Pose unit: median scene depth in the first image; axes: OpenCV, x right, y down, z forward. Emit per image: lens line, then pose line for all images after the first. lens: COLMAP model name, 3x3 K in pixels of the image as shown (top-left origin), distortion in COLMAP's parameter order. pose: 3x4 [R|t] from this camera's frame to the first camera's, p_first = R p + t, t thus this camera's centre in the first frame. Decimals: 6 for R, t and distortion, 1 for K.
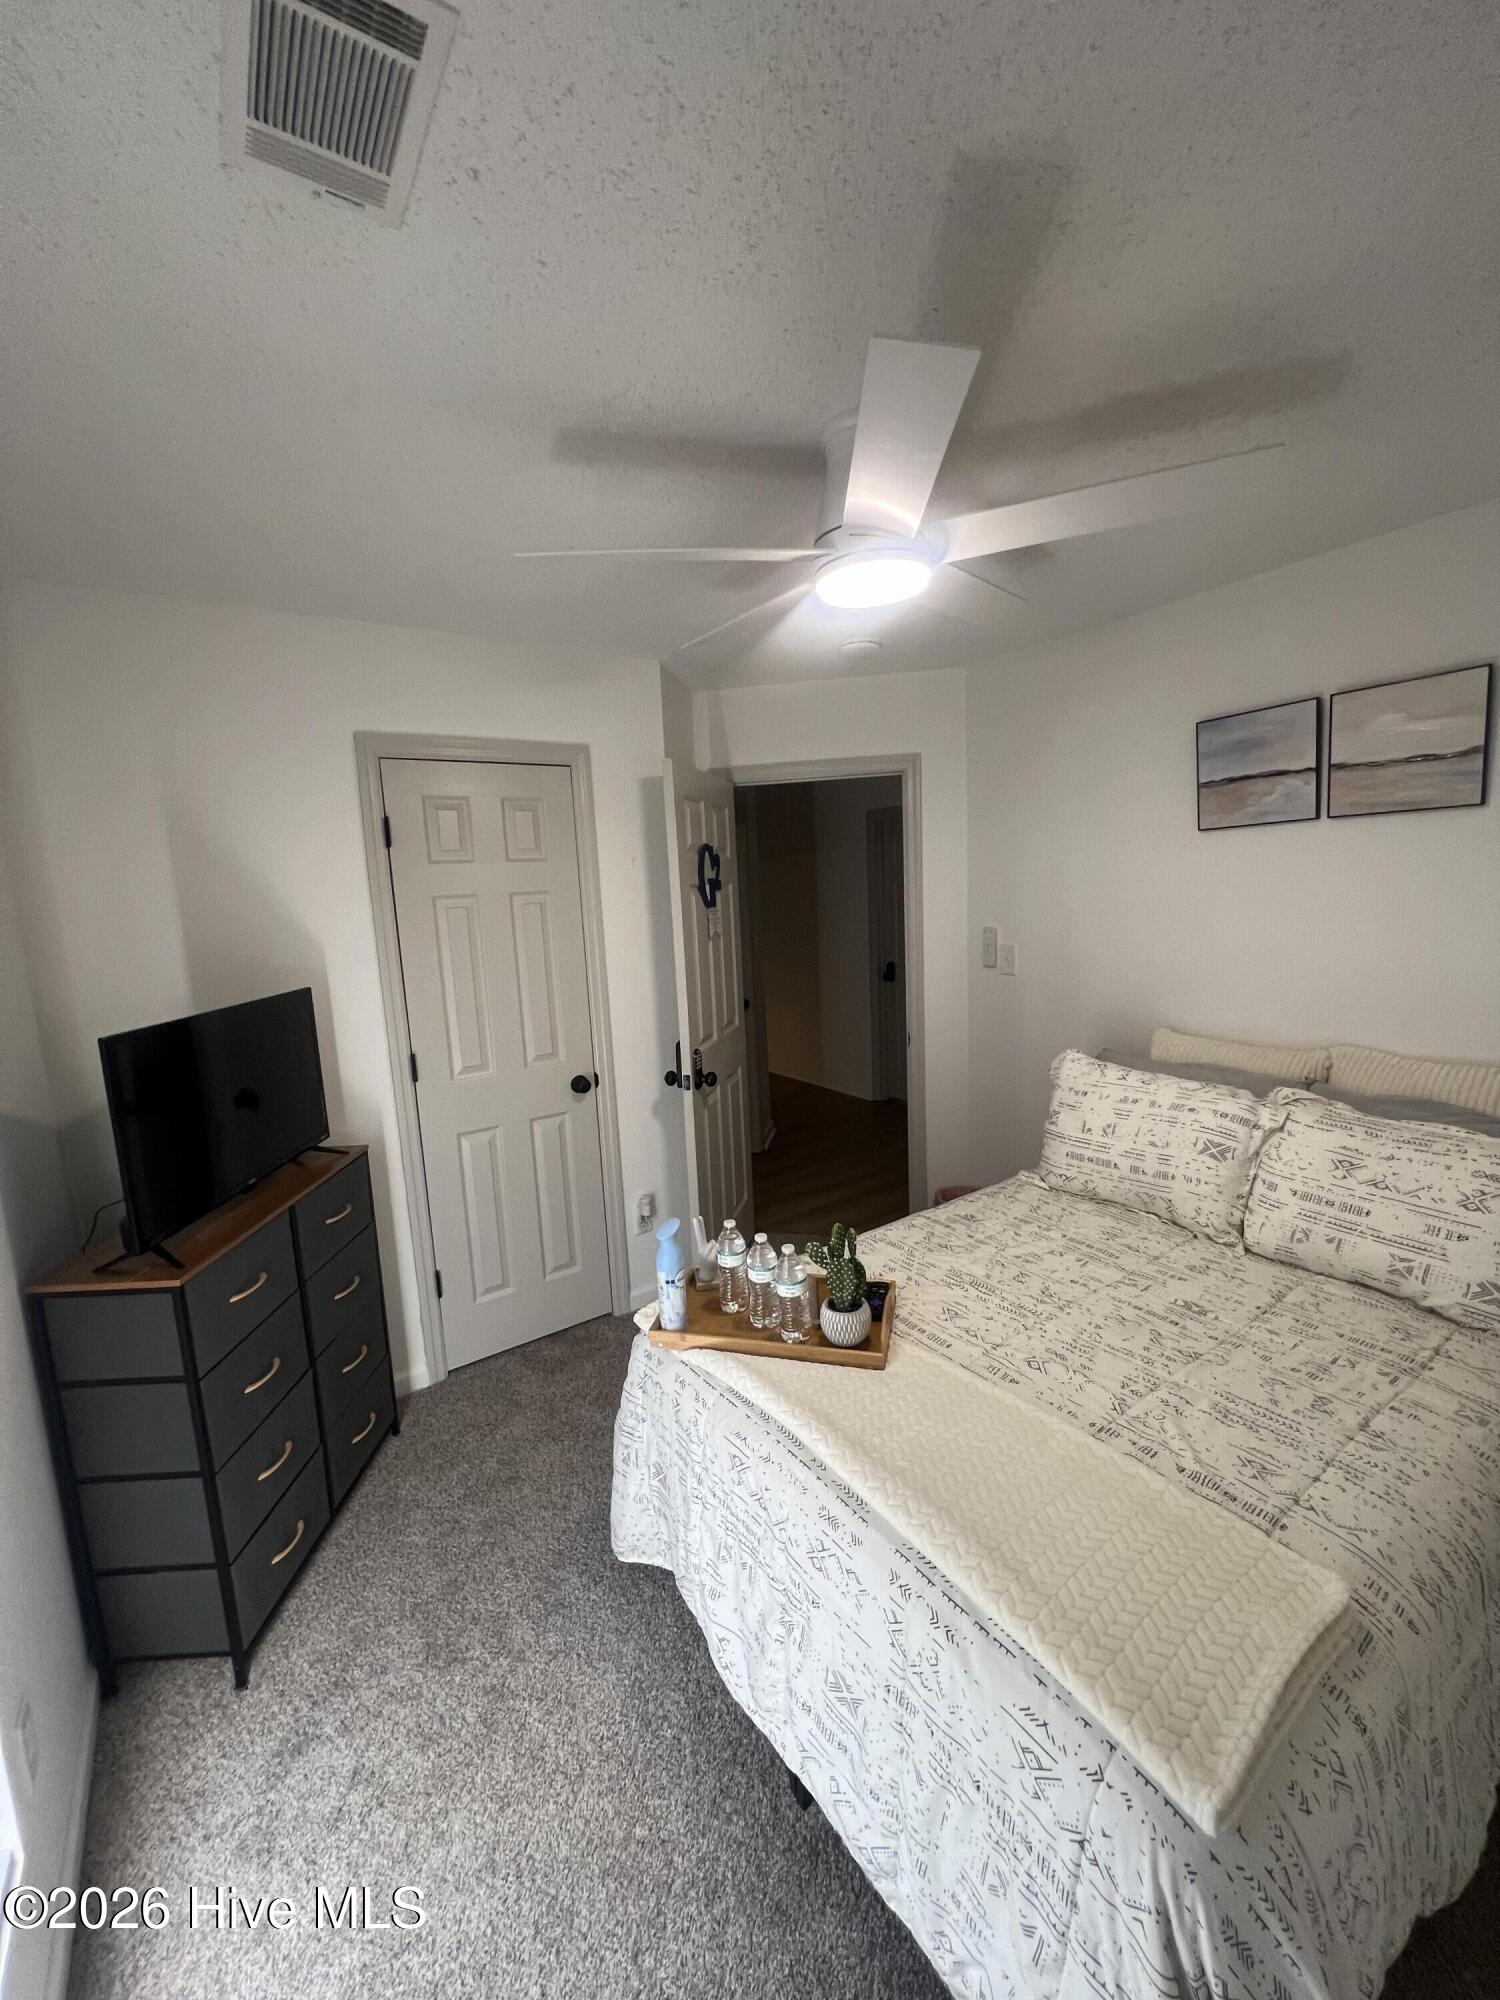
lens RADIAL K [[796.3, 0, 755.2], [0, 796.3, 997.3], [0, 0, 1]] dist [-0.002489, 0.000574]
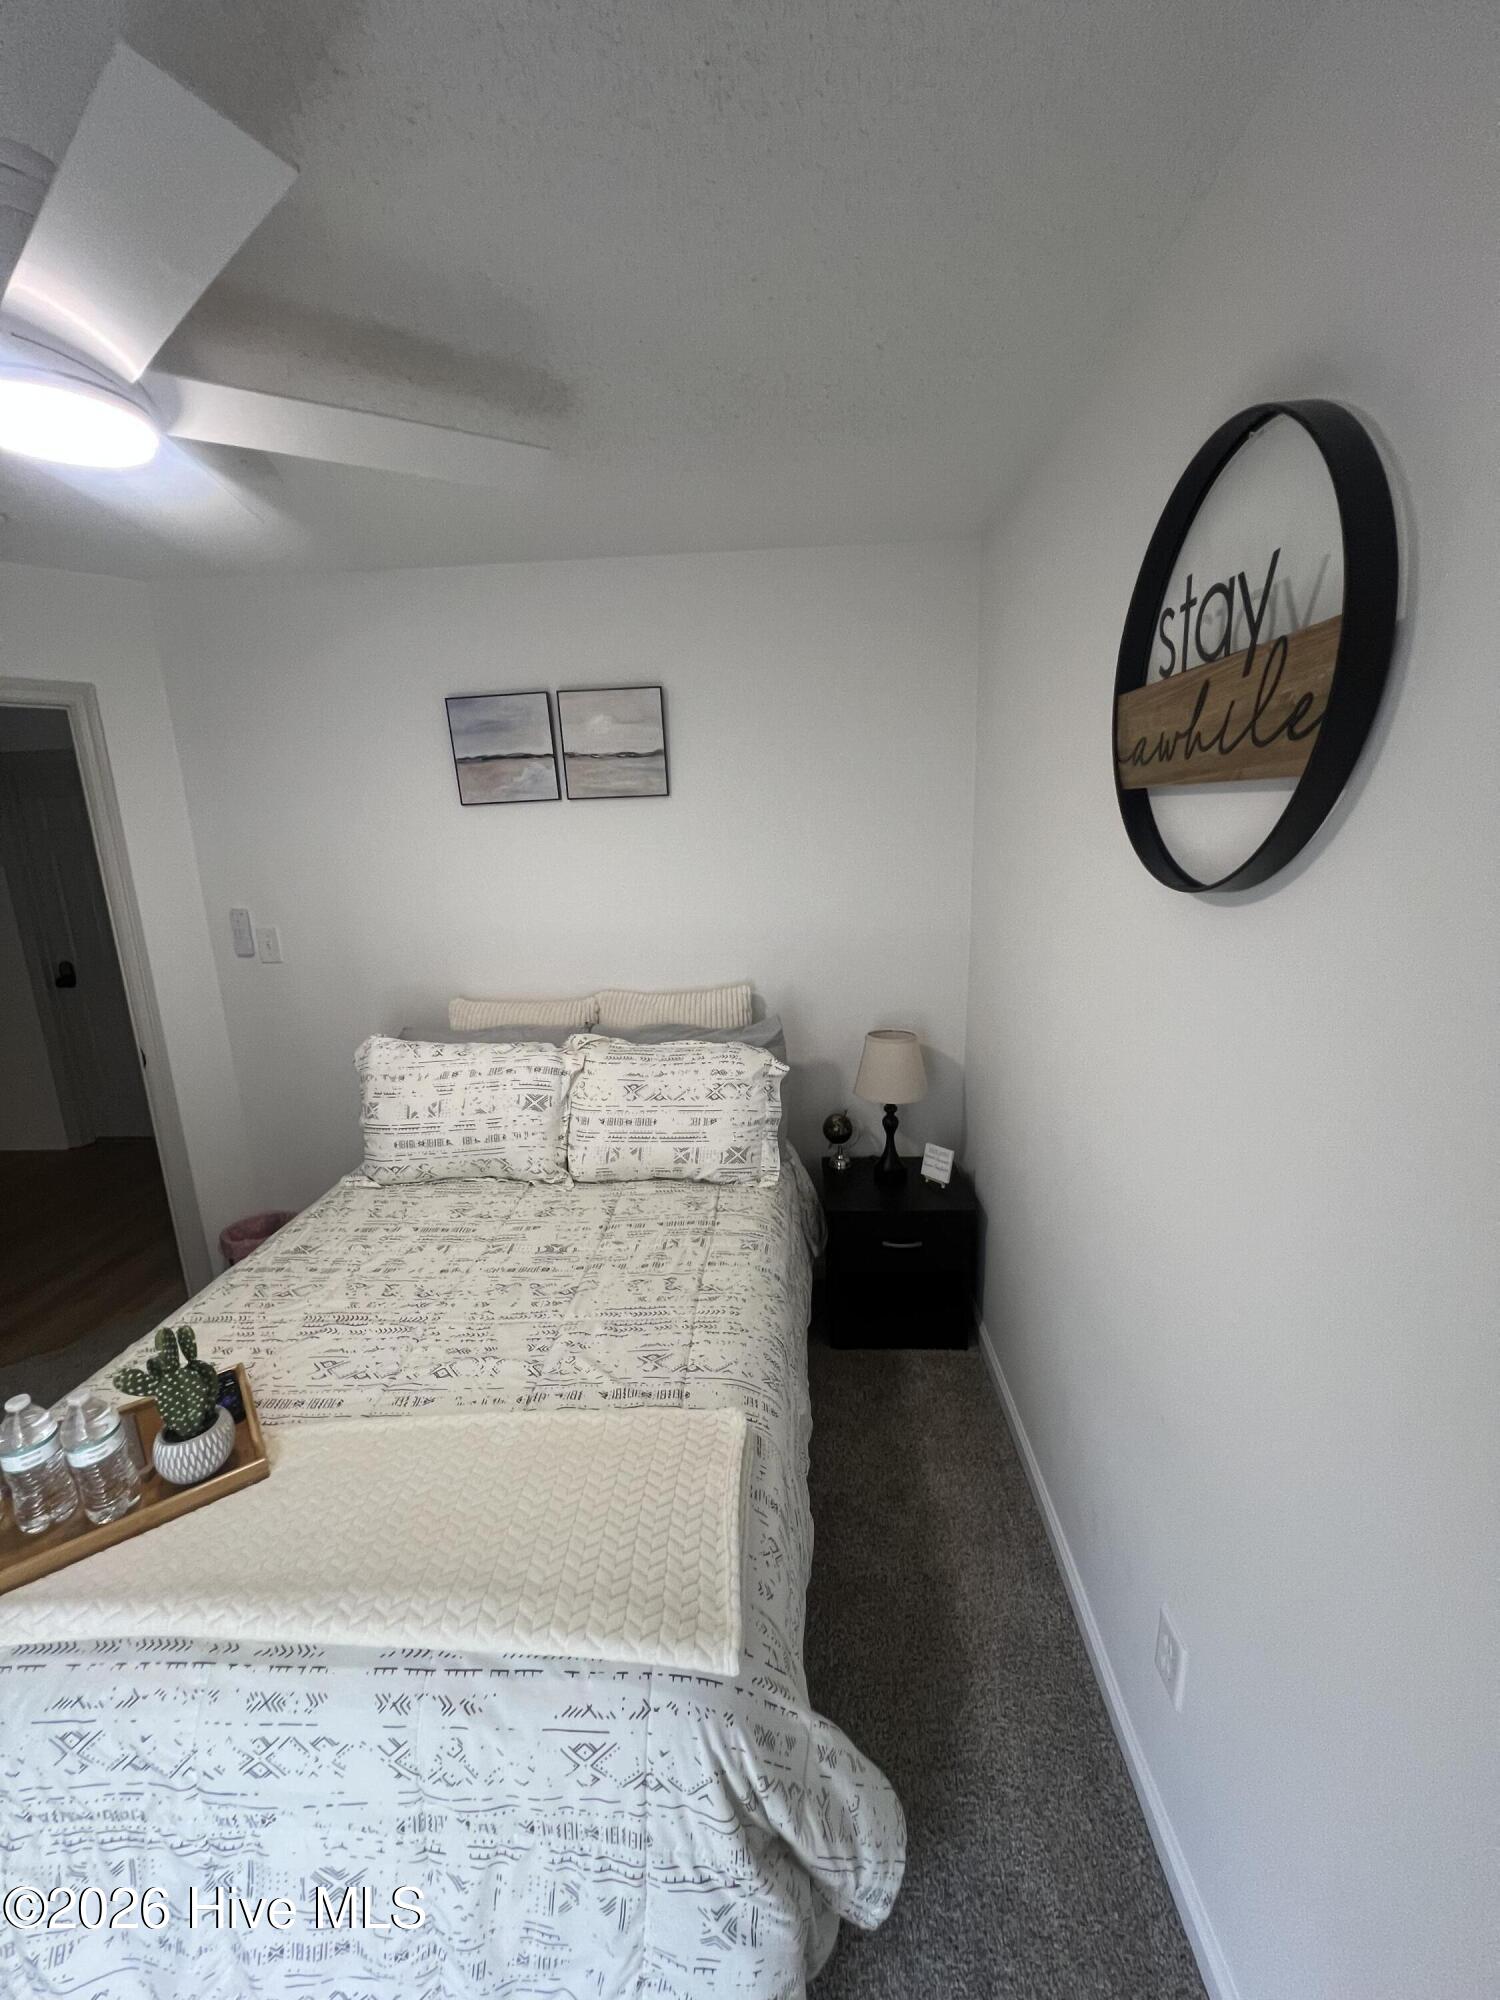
lens RADIAL K [[796.3, 0, 755.2], [0, 796.3, 997.3], [0, 0, 1]] dist [-0.002489, 0.000574]
pose [[0.607670, -0.143505, 0.781117, -0.078239], [0.115178, 0.989065, 0.092105, -0.018038], [-0.785793, 0.033998, 0.617554, 0.091730]]
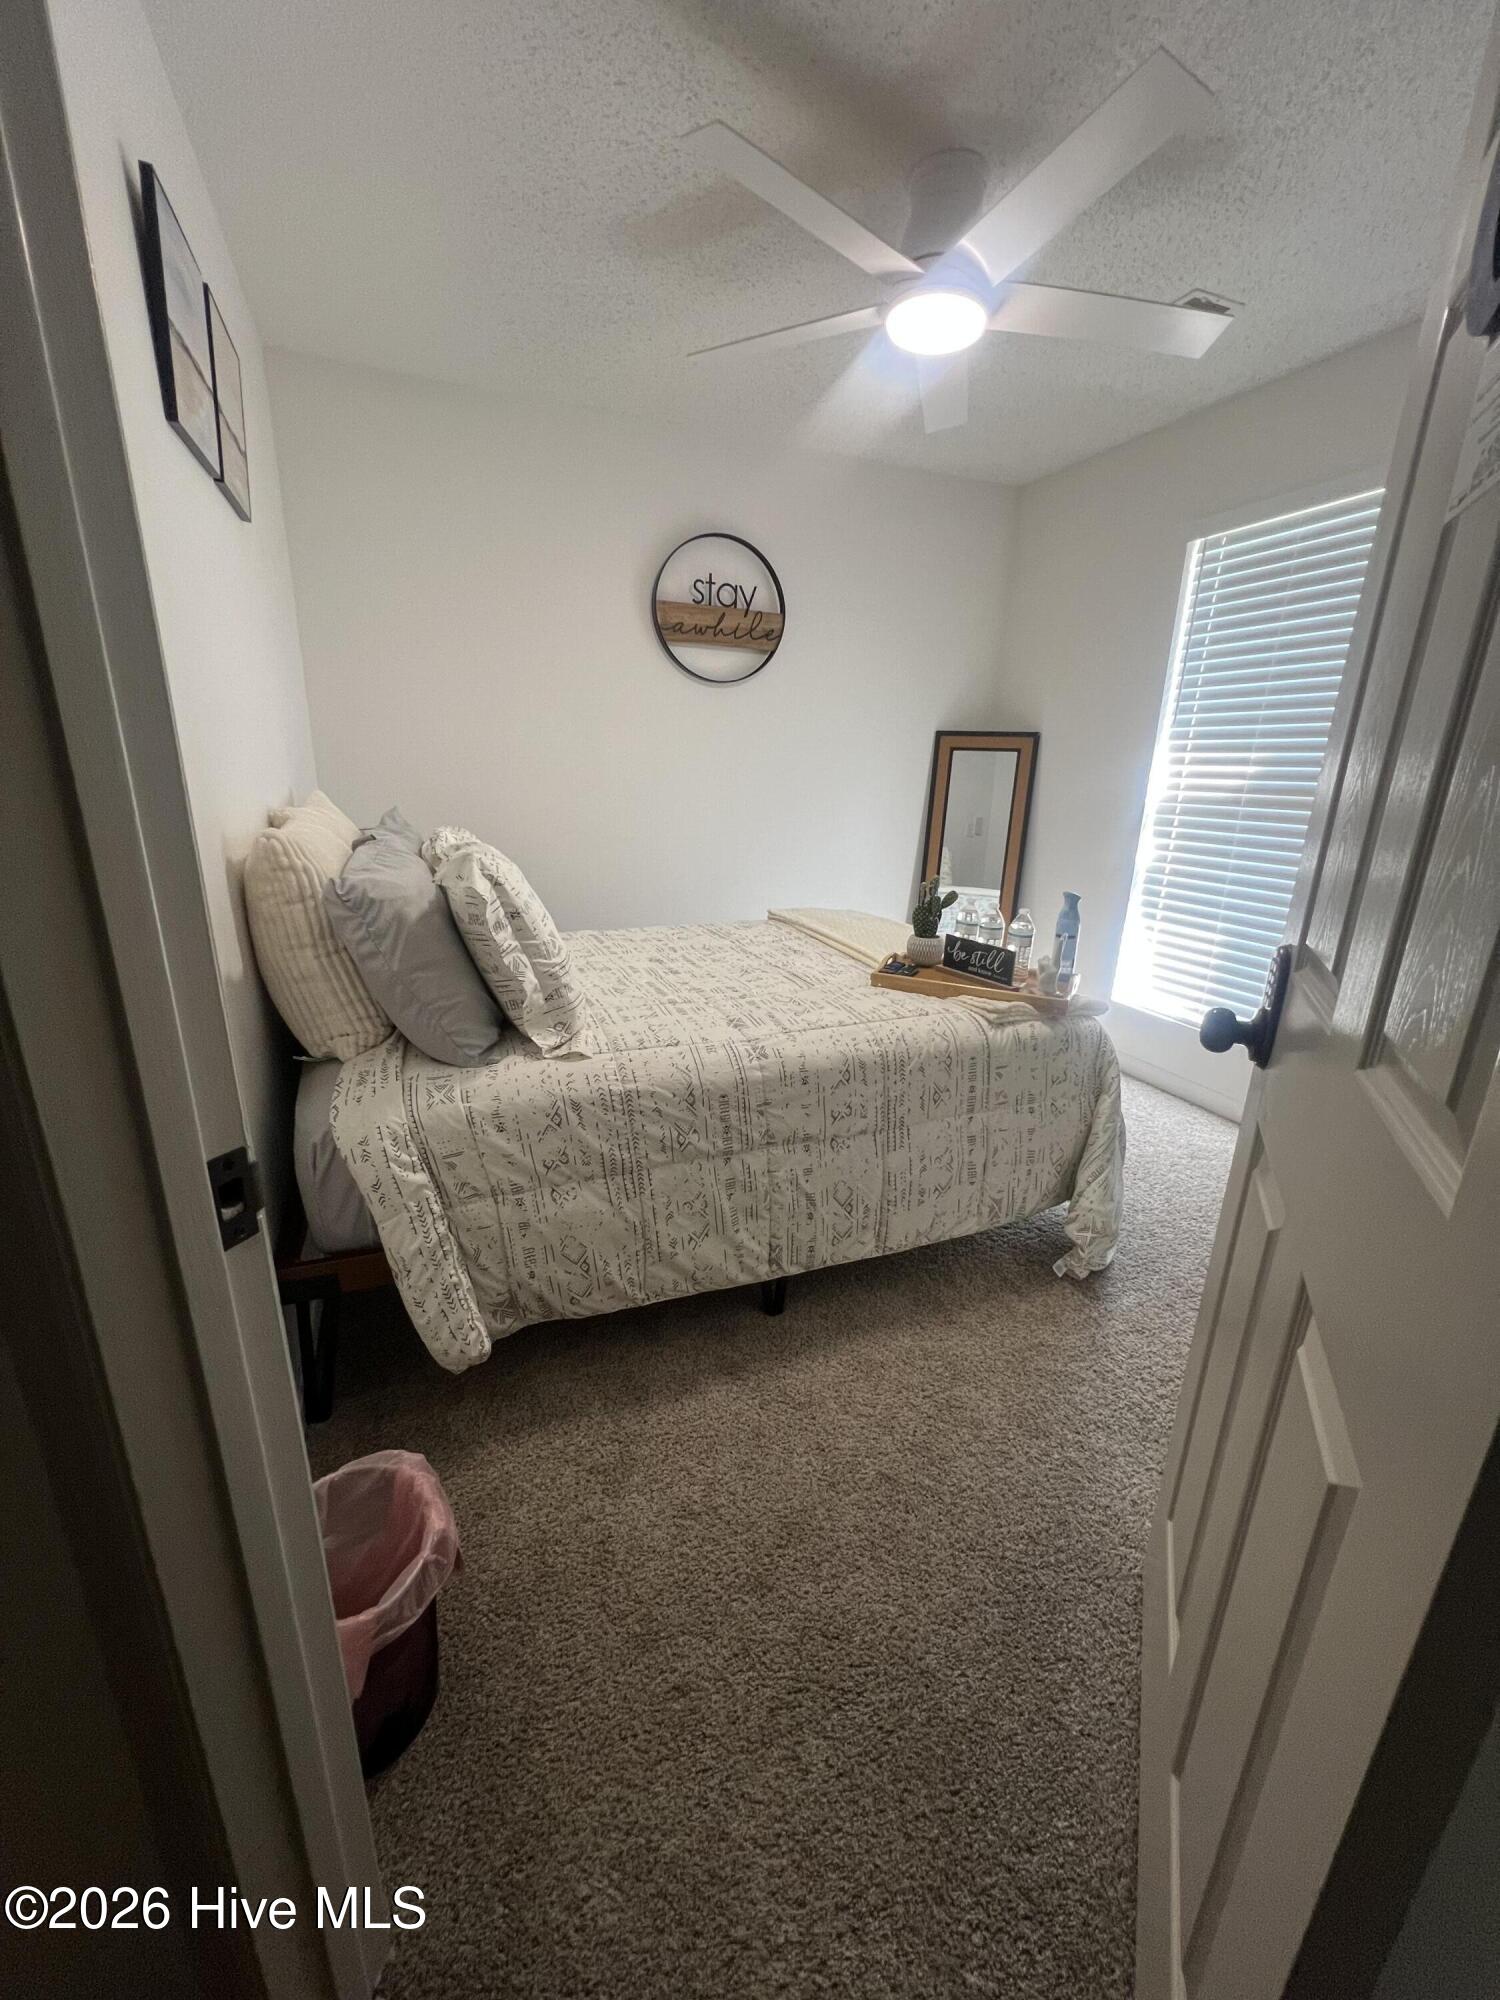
lens RADIAL K [[796.3, 0, 755.2], [0, 796.3, 997.3], [0, 0, 1]] dist [-0.002489, 0.000574]
pose [[-0.977483, -0.039768, 0.207232, 0.098983], [0.050443, 0.909568, 0.412482, -0.088299], [-0.204896, 0.413647, -0.887082, 2.005053]]
